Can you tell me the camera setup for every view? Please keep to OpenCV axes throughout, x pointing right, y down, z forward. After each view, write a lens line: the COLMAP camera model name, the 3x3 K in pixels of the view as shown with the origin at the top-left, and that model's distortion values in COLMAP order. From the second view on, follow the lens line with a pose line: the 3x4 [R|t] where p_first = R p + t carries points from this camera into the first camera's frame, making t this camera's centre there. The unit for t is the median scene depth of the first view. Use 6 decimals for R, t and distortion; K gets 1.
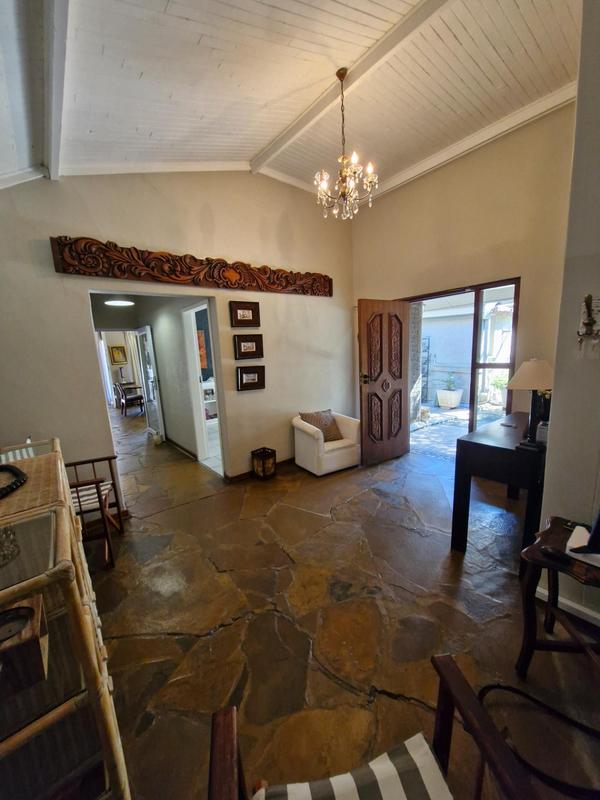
lens RADIAL K [[309.6, 0, 301.5], [0, 309.6, 402.0], [0, 0, 1]] dist [-0.000860, -0.000019]
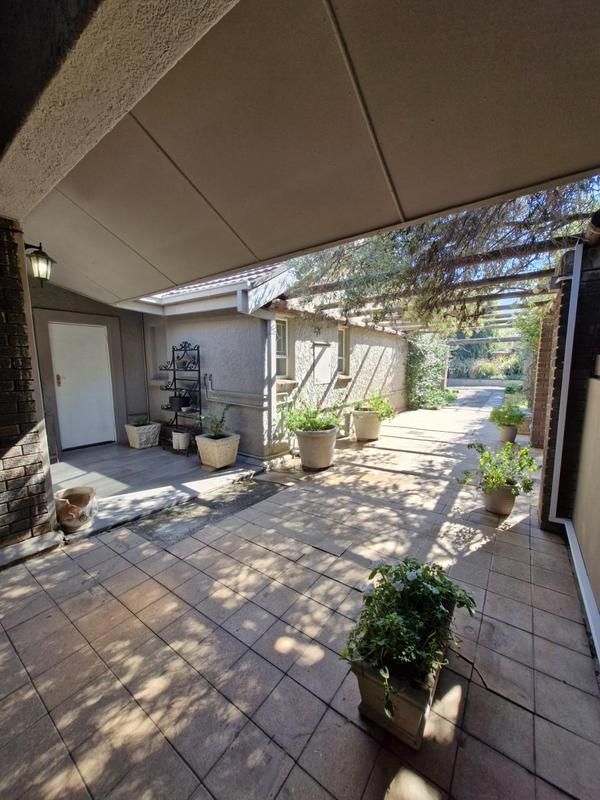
lens RADIAL K [[309.6, 0, 300.9], [0, 309.6, 402.6], [0, 0, 1]] dist [-0.000860, -0.000019]
pose [[0.965547, 0.008934, 0.260074, 0.569162], [0.006984, 0.998161, -0.060220, -0.080671], [-0.260134, 0.059961, 0.963709, 0.473826]]
